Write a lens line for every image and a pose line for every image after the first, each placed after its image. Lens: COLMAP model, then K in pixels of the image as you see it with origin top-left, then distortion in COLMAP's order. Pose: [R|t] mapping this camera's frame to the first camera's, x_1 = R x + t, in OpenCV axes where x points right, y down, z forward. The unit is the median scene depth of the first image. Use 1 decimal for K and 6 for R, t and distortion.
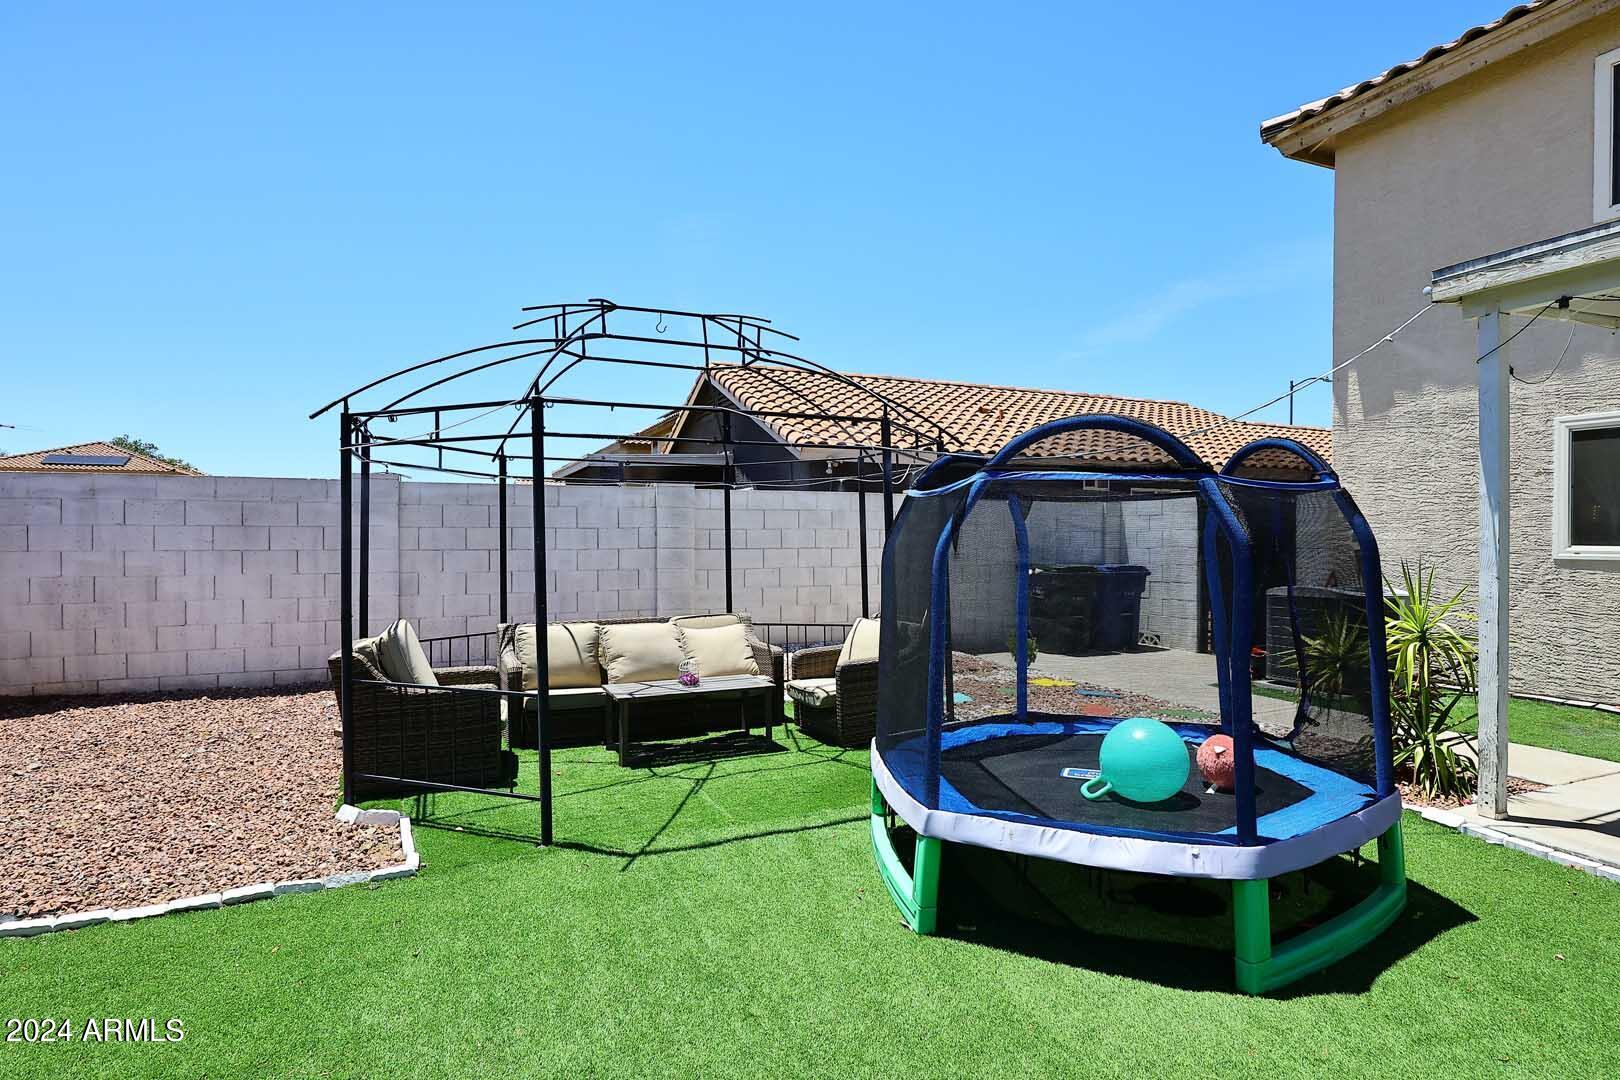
lens RADIAL K [[863.6, 0, 806.0], [0, 863.6, 541.1], [0, 0, 1]] dist [0.004449, 0.001667]
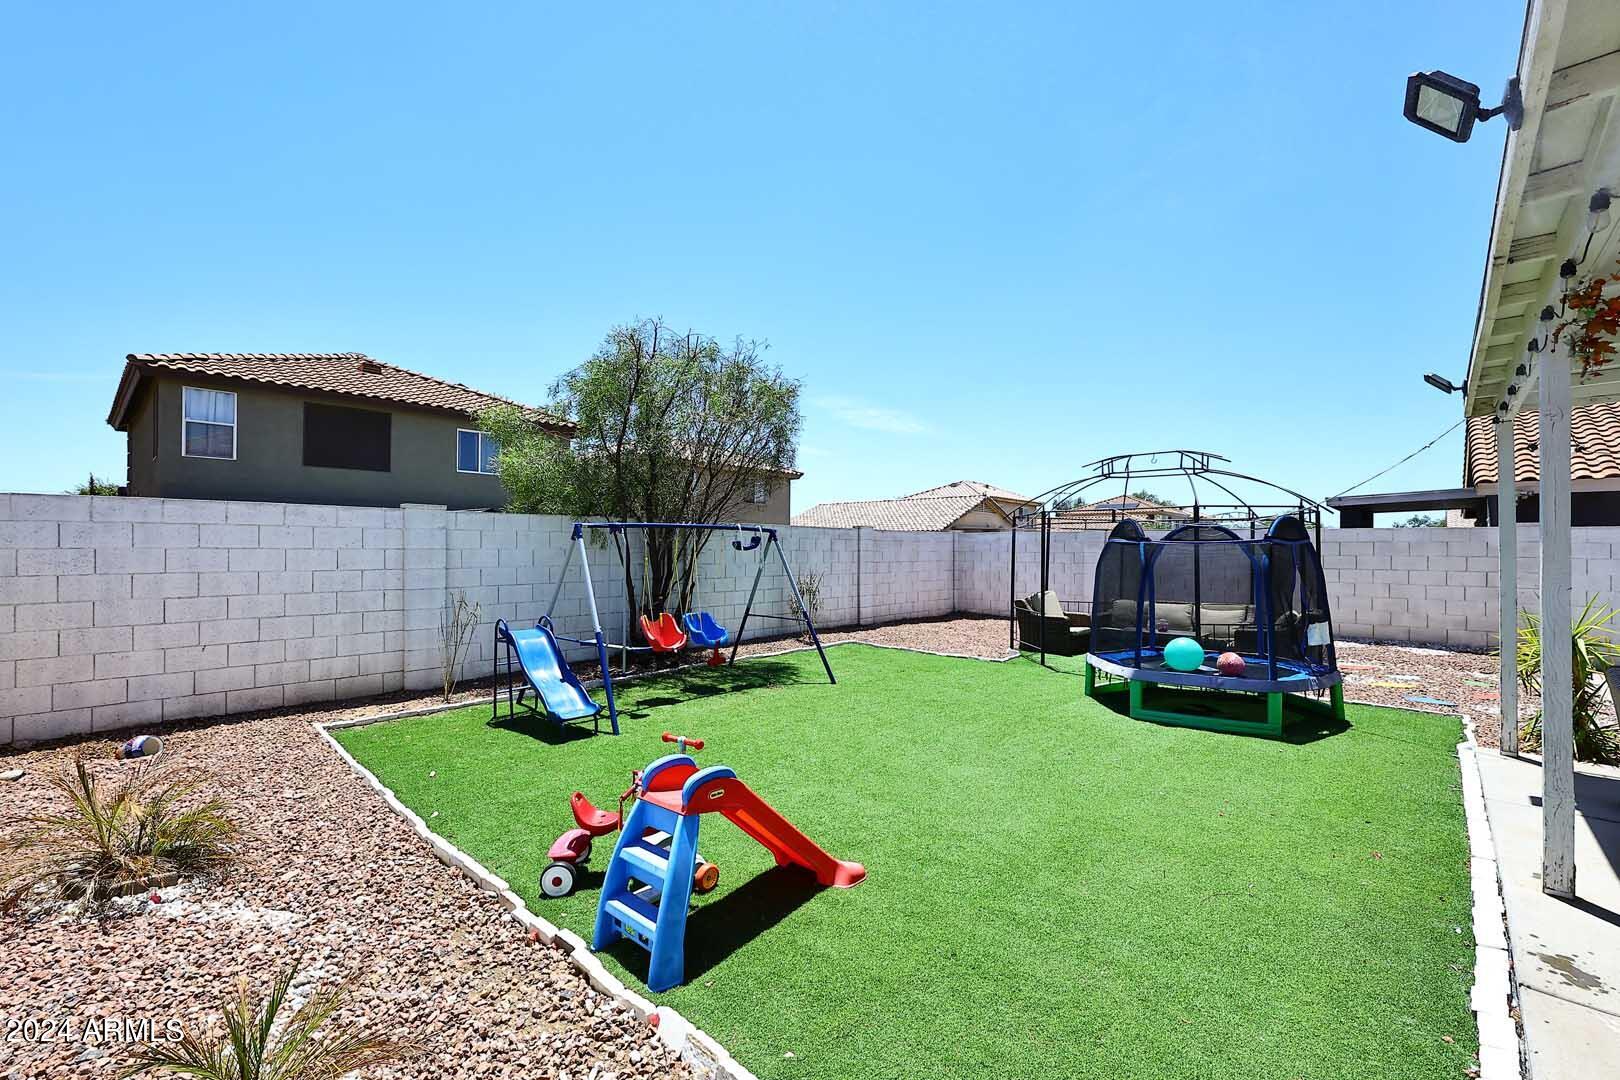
lens RADIAL K [[683.4, 0, 764.0], [0, 683.4, 545.0], [0, 0, 1]] dist [0.003272, 0.000290]
pose [[0.341832, -0.002444, -0.939758, 0.928344], [-0.014025, 0.999872, -0.007702, -0.013888], [0.939656, 0.015813, 0.341754, -0.404179]]
